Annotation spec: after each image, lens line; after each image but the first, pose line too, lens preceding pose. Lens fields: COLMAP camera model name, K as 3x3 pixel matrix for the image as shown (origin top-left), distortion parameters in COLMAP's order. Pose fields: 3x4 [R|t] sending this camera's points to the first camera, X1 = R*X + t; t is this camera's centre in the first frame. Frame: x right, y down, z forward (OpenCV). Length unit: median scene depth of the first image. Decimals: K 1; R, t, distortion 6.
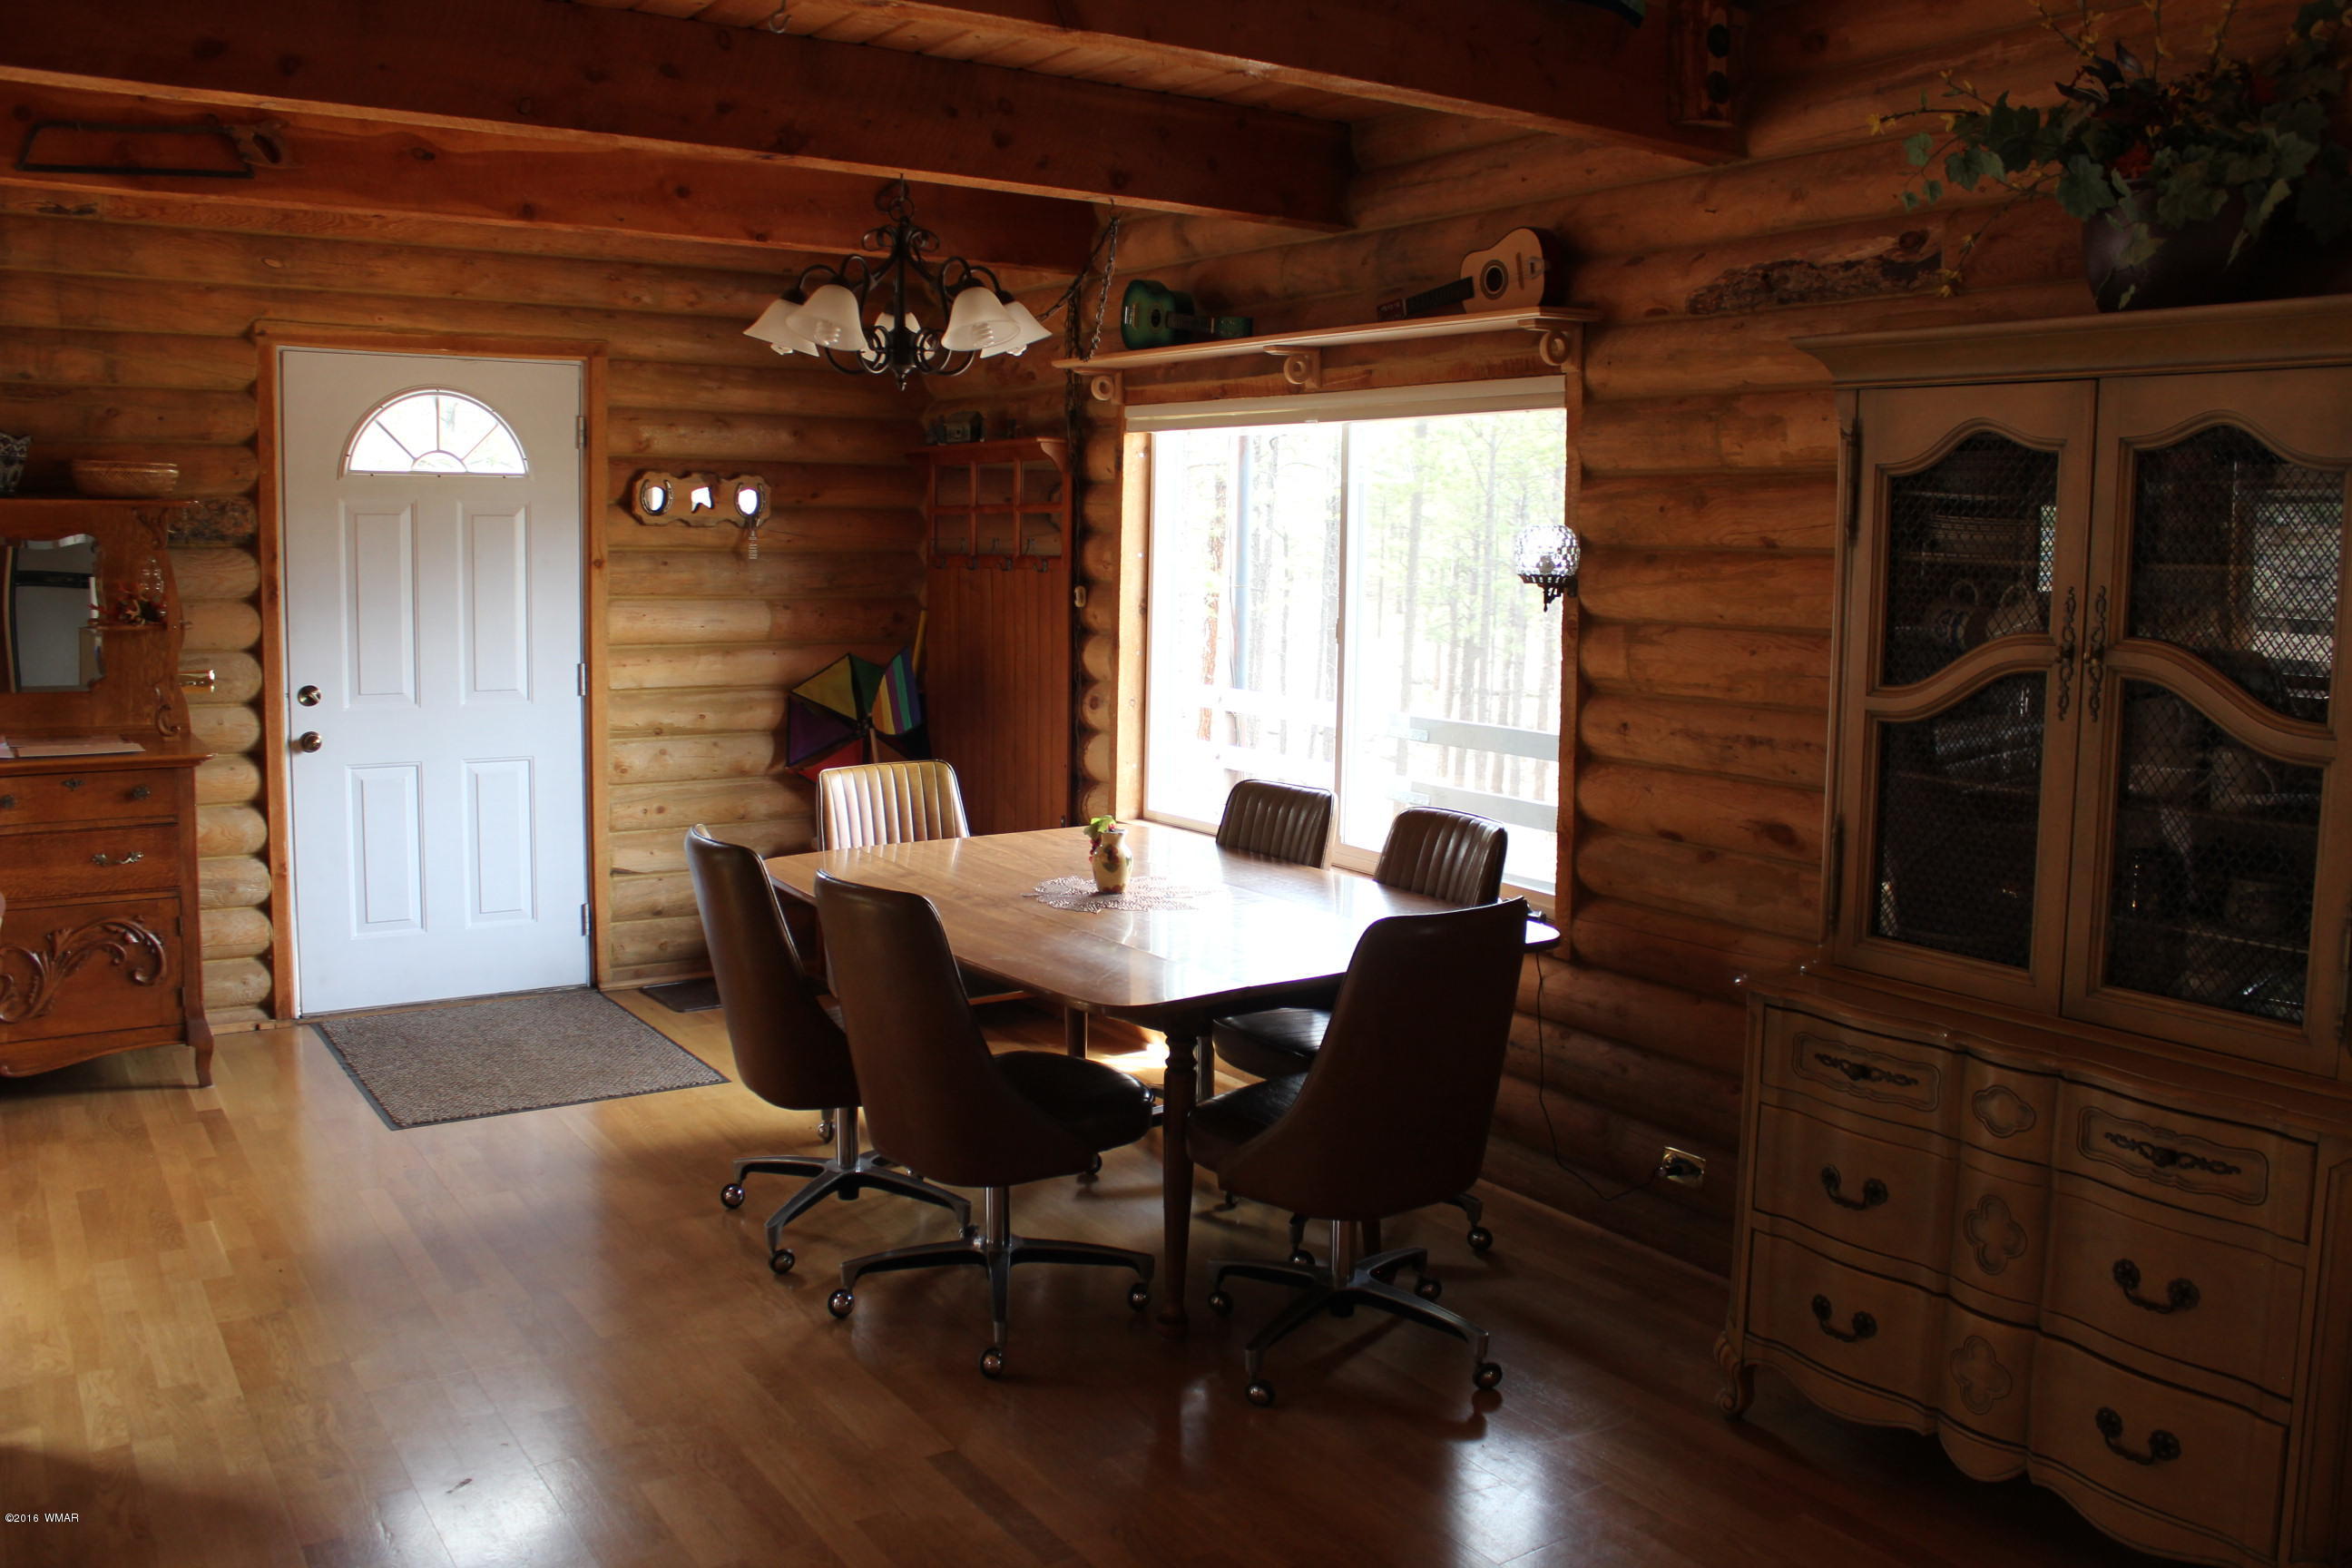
lens RADIAL K [[1968.7, 0, 1188.7], [0, 1968.7, 767.1], [0, 0, 1]] dist [-0.150355, 0.125754]
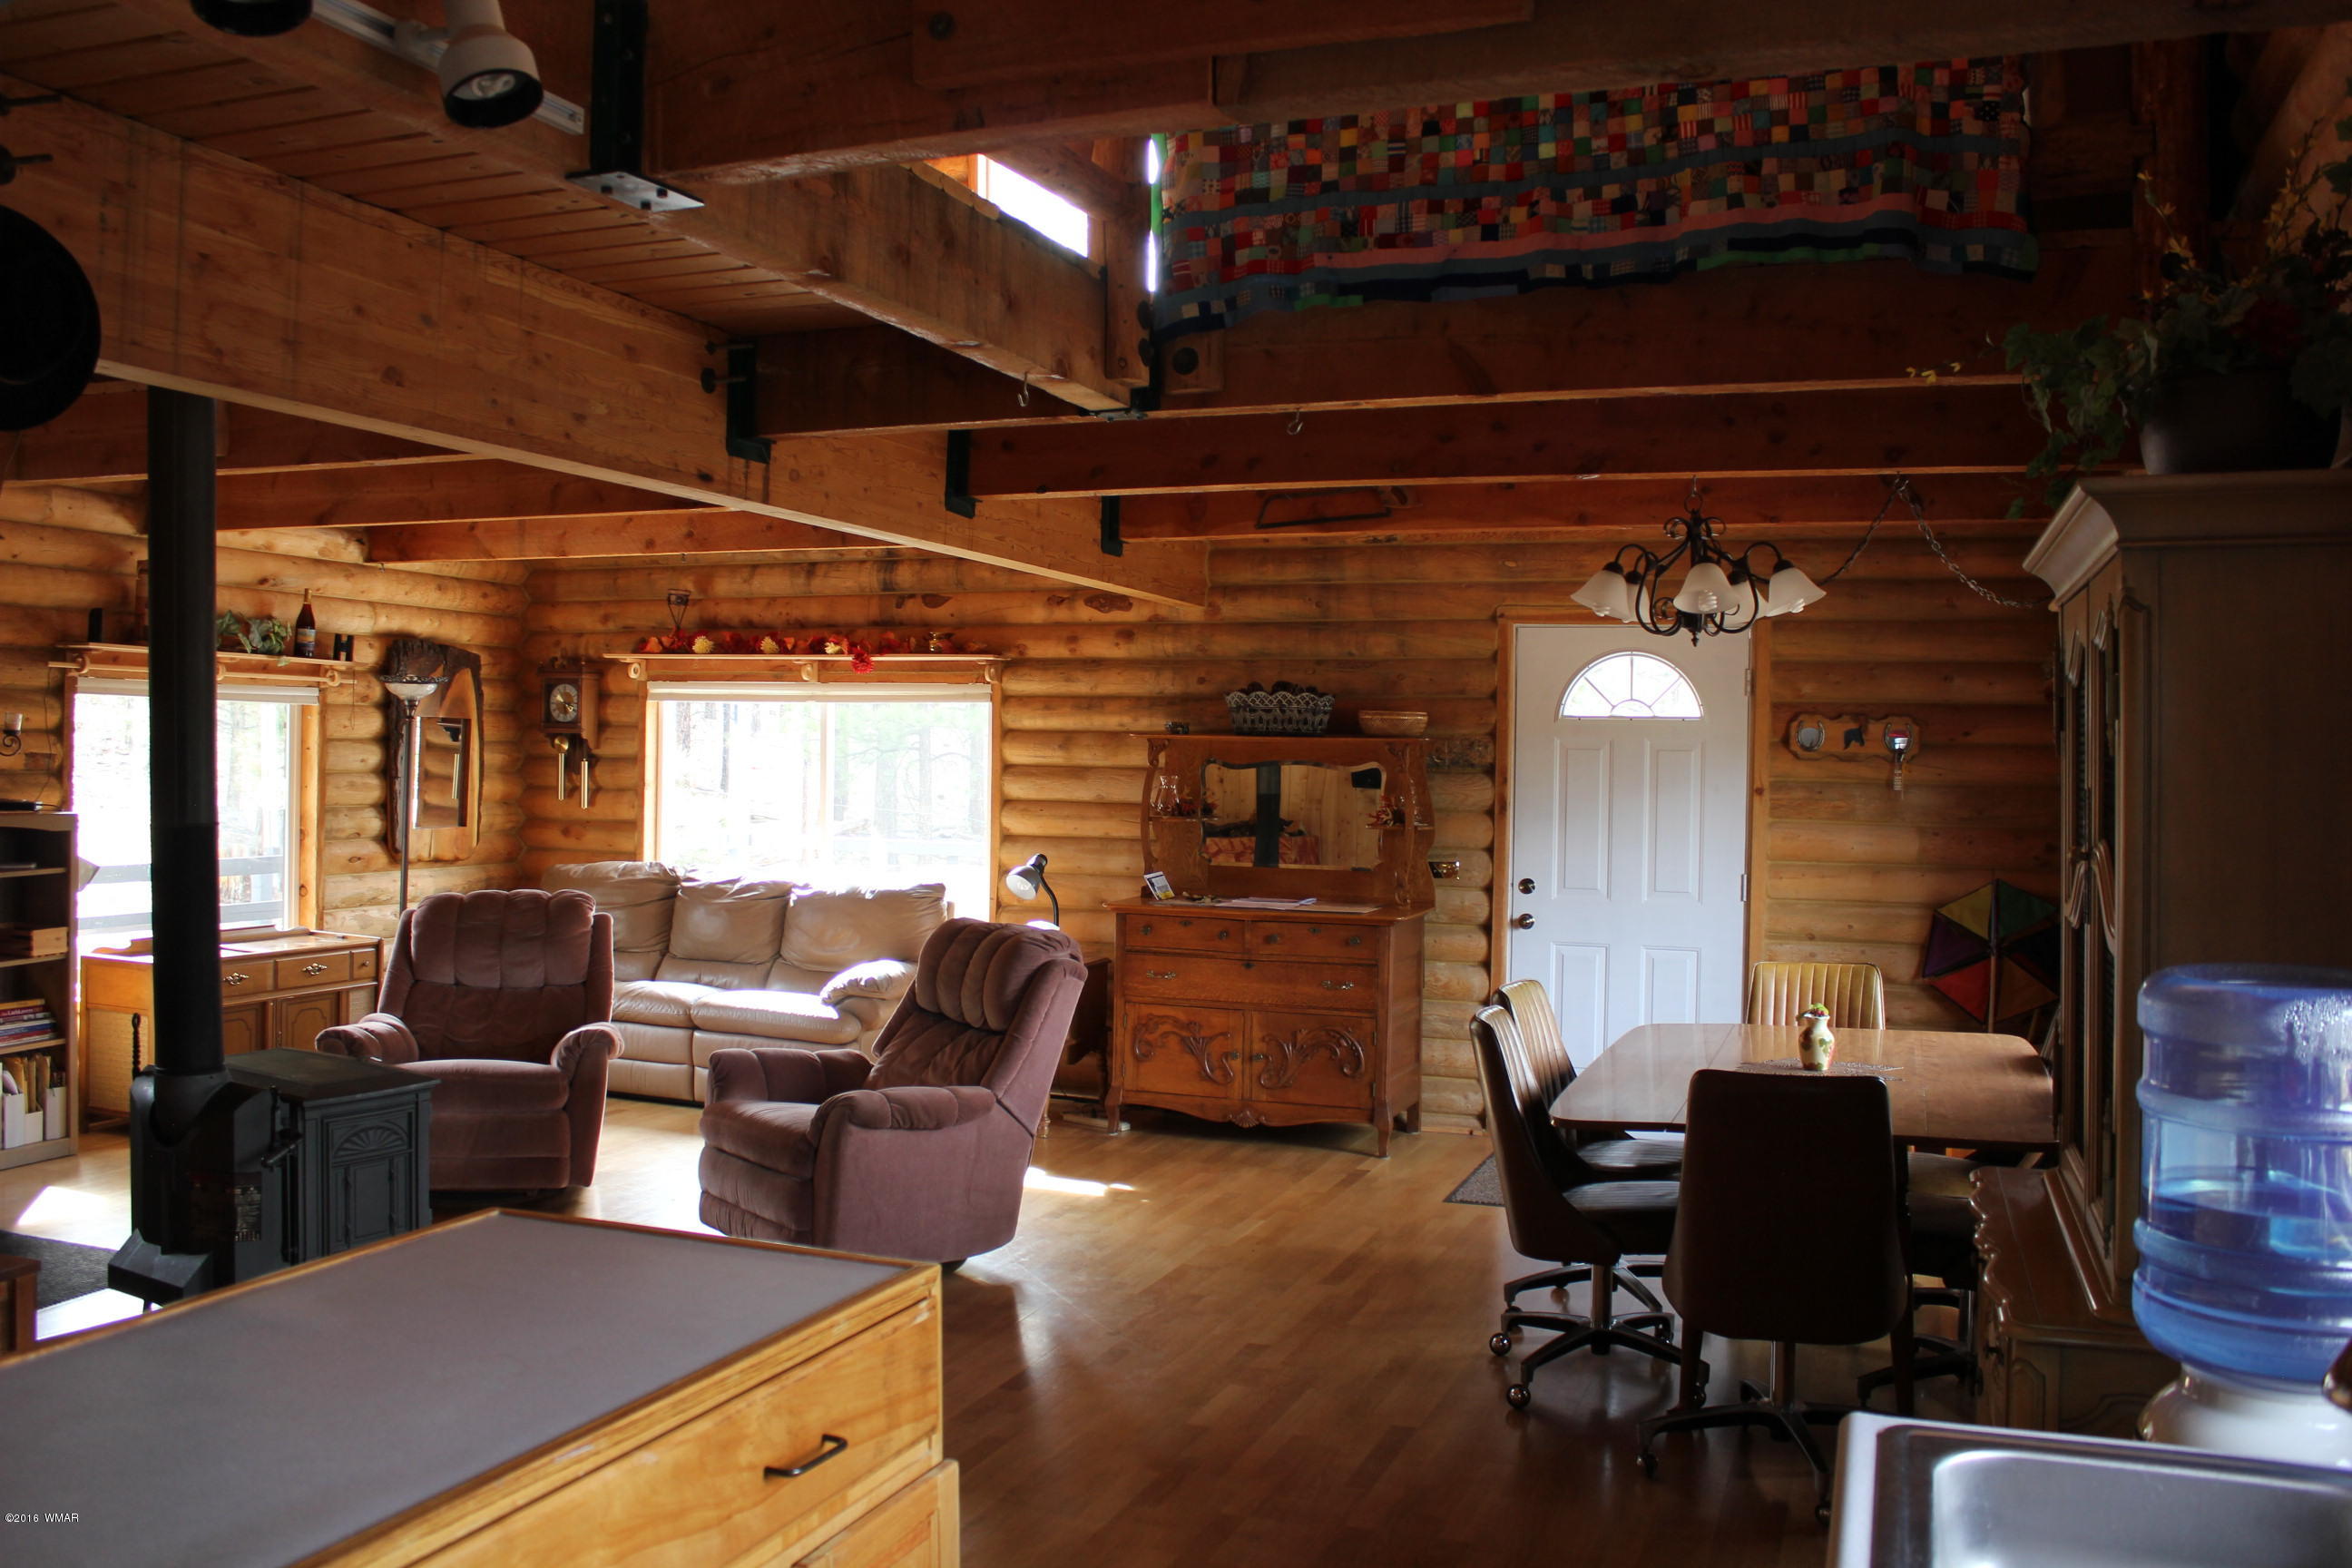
lens RADIAL K [[1968.7, 0, 1162.4], [0, 1968.7, 769.6], [0, 0, 1]] dist [-0.150355, 0.125754]
pose [[0.584915, -0.000148, -0.811095, 0.495728], [-0.101915, 0.992061, -0.073677, 0.008160], [0.804666, 0.125757, 0.580256, 0.009158]]
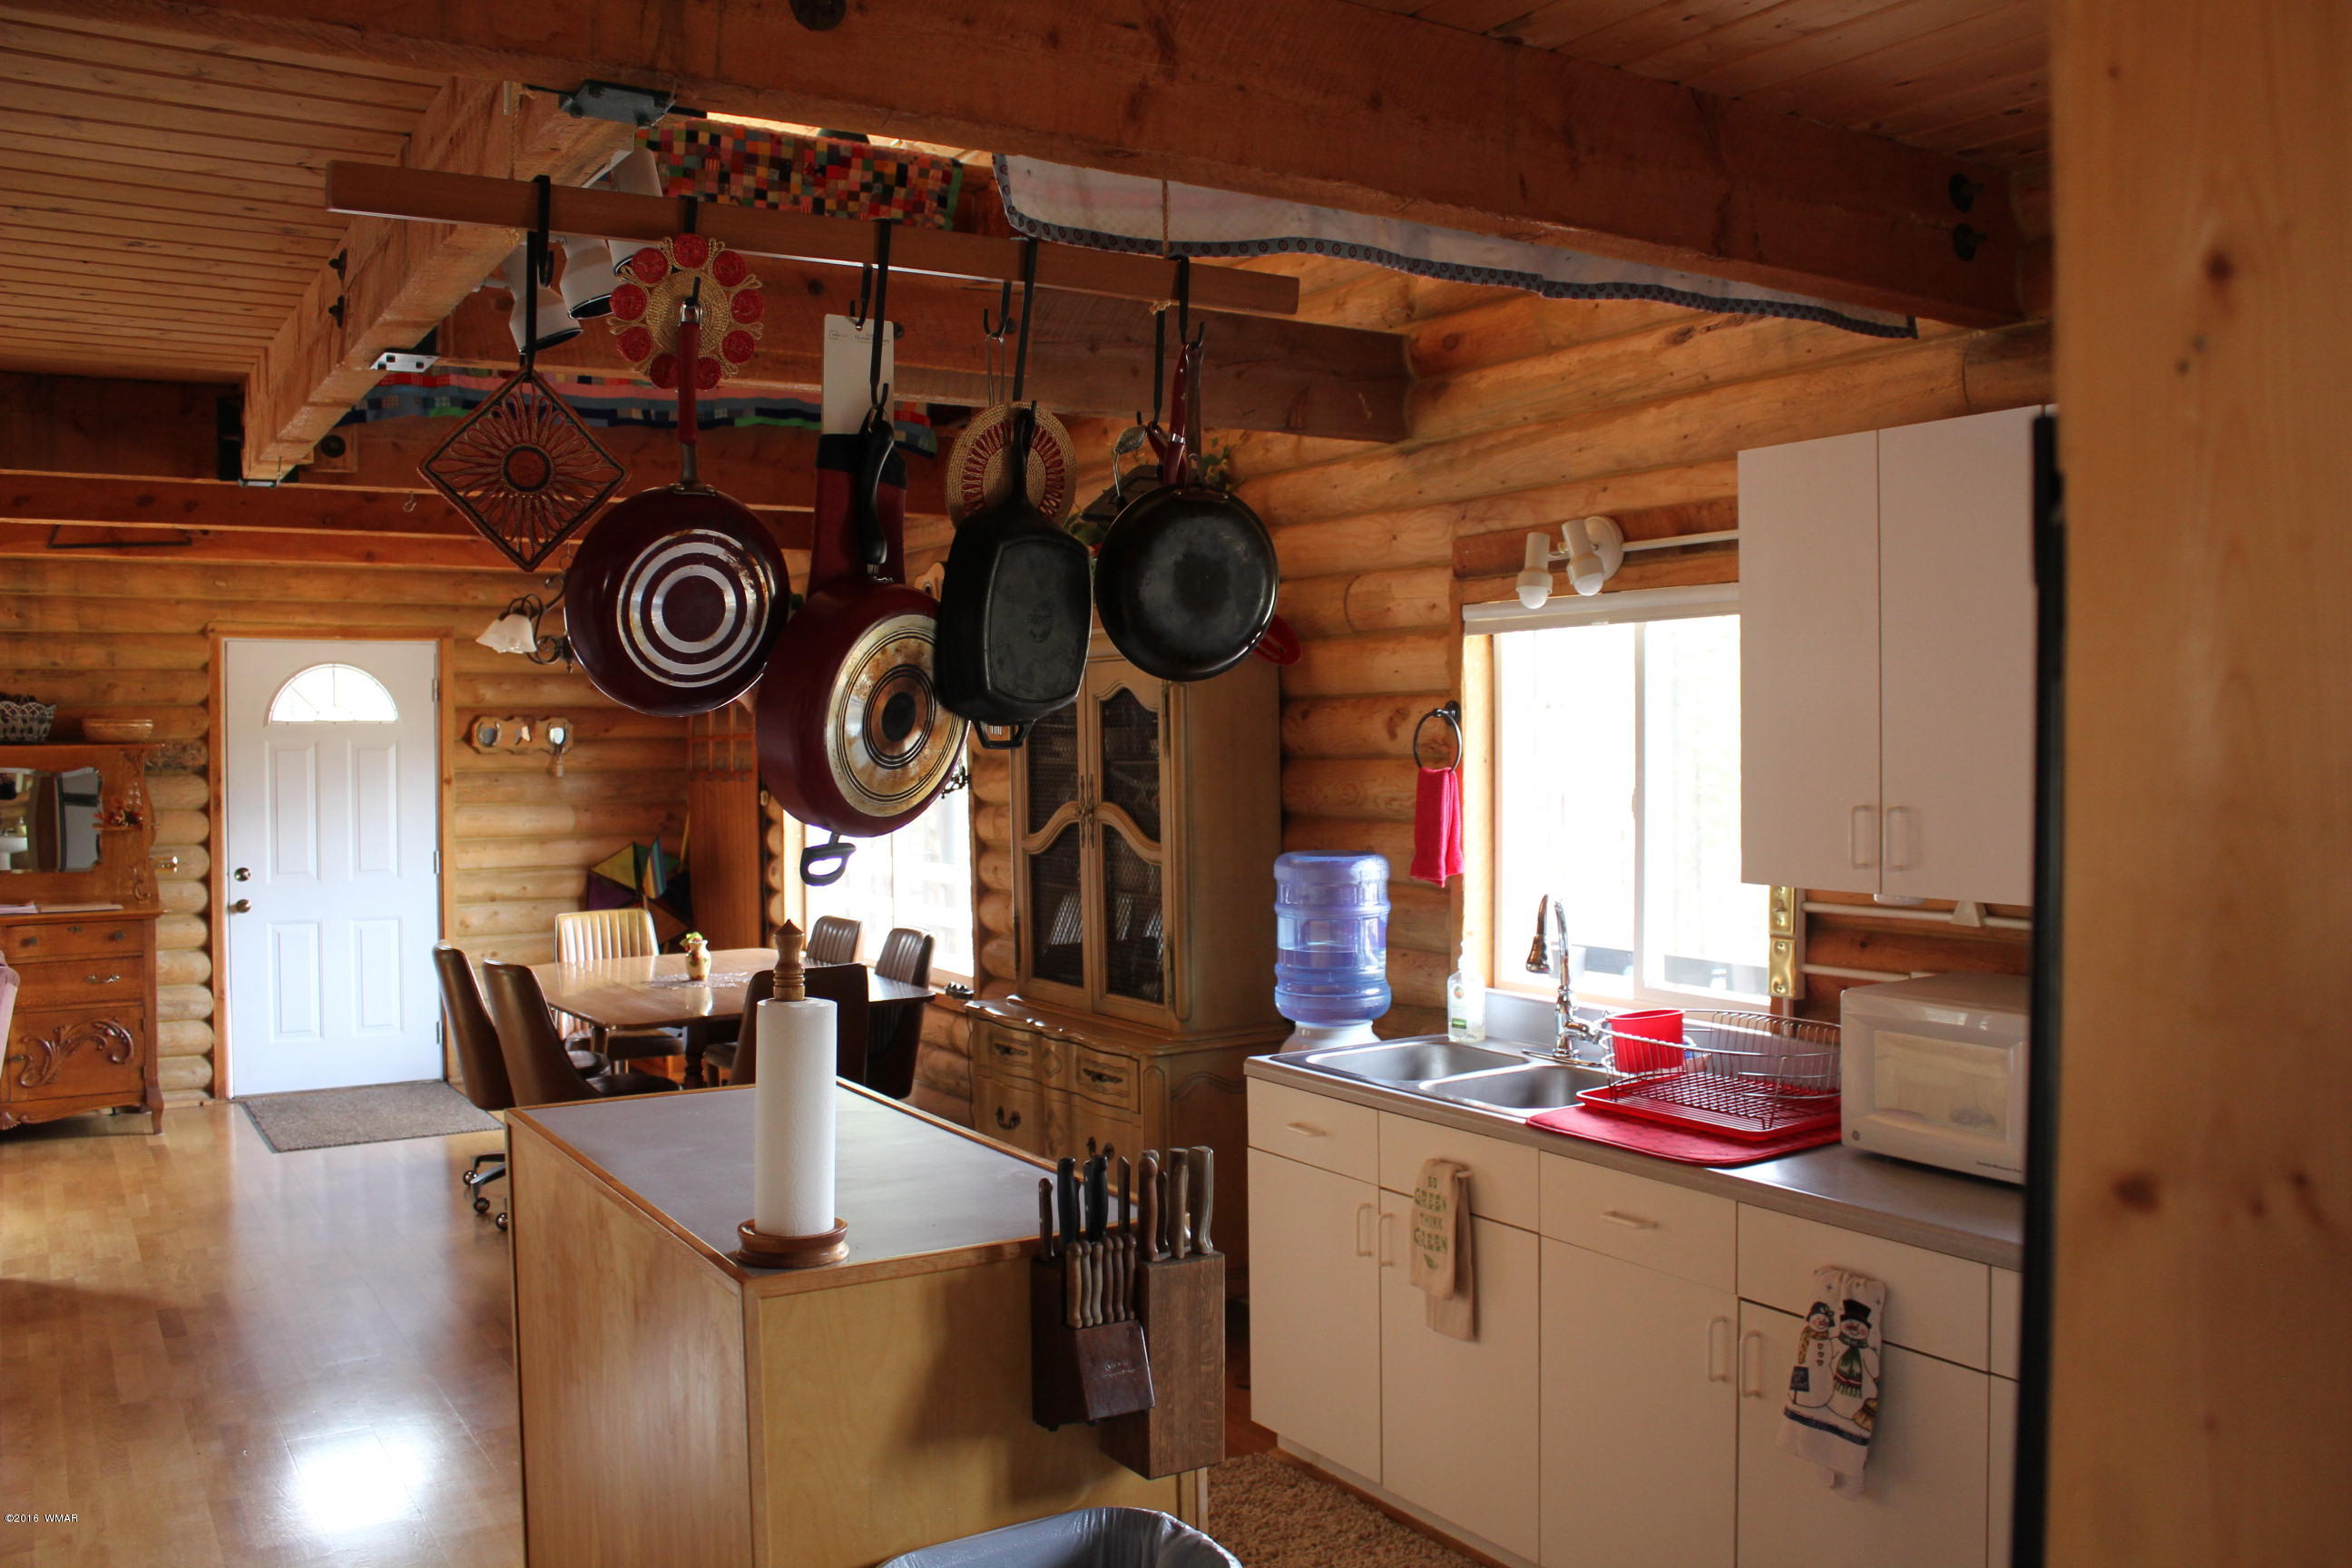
lens RADIAL K [[1968.7, 0, 1182.1], [0, 1968.7, 767.9], [0, 0, 1]] dist [-0.150355, 0.125754]
pose [[0.999291, -0.024022, -0.028990, 0.307640], [0.020914, 0.994448, -0.103134, 0.048290], [0.031307, 0.102455, 0.994245, -0.443341]]
